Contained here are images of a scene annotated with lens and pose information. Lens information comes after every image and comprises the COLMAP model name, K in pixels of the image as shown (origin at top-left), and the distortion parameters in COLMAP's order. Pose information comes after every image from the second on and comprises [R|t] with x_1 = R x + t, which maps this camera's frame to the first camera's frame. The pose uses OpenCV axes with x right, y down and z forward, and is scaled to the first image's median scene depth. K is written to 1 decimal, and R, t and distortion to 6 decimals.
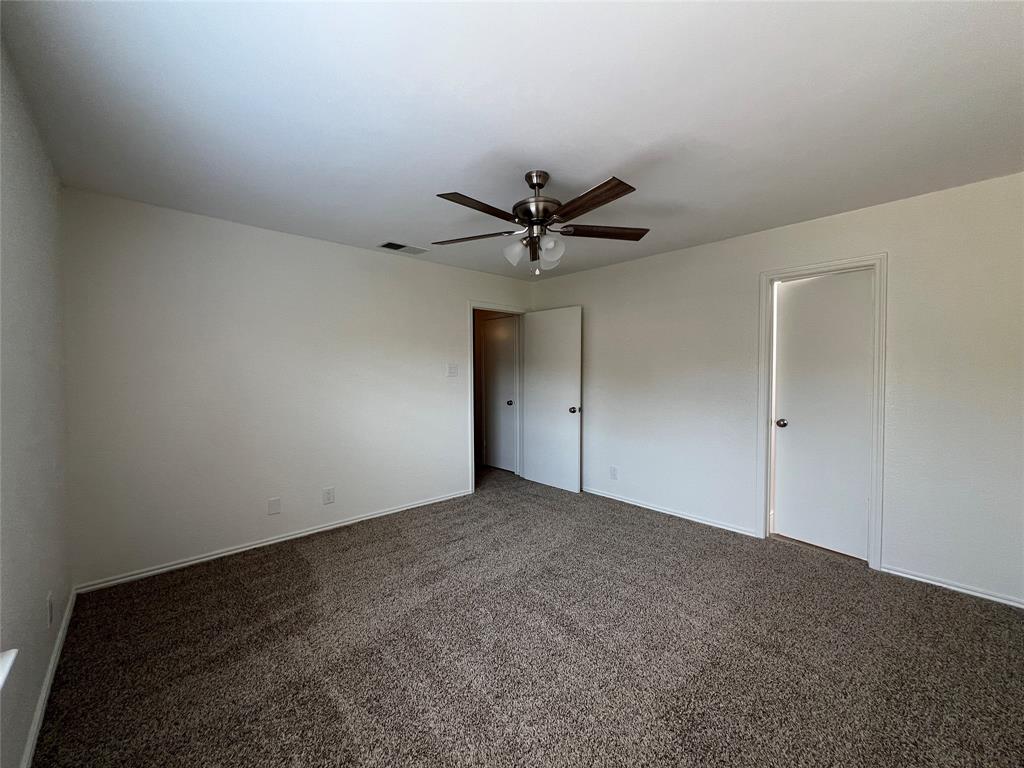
lens RADIAL K [[406.5, 0, 508.3], [0, 406.5, 381.7], [0, 0, 1]] dist [-0.008241, 0.001552]
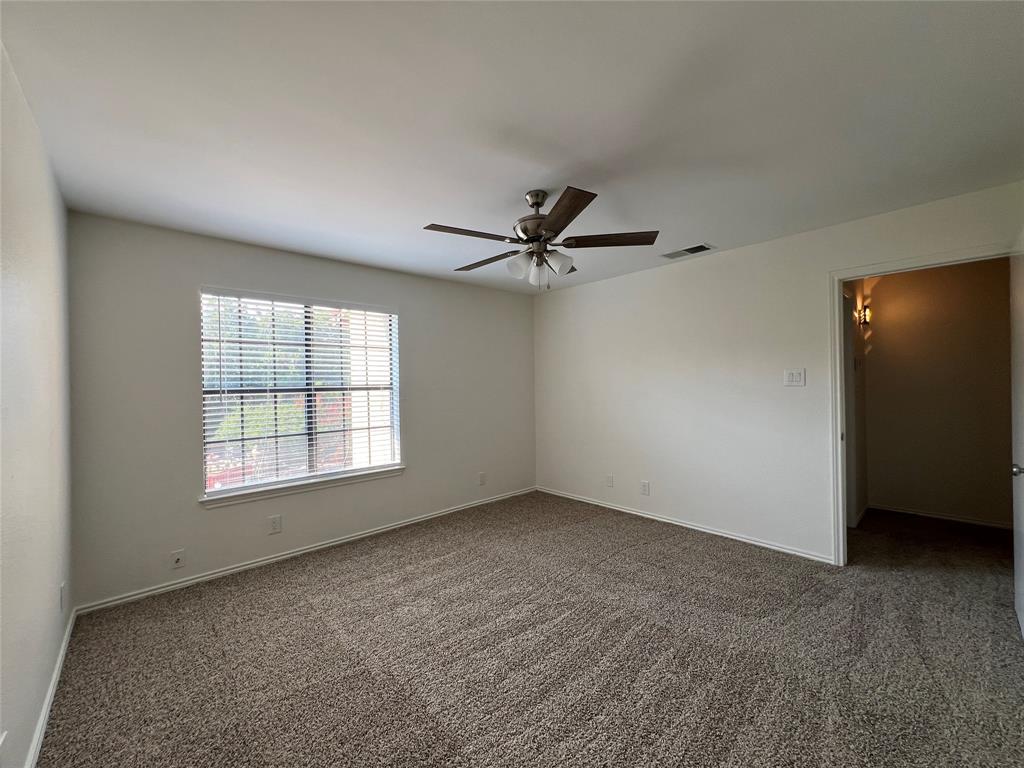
lens RADIAL K [[406.5, 0, 508.6], [0, 406.5, 382.5], [0, 0, 1]] dist [-0.008241, 0.001552]
pose [[0.003552, 0.003118, -0.999989, 0.645323], [-0.010494, 0.999940, 0.003081, -0.018197], [0.999939, 0.010483, 0.003585, 0.542167]]
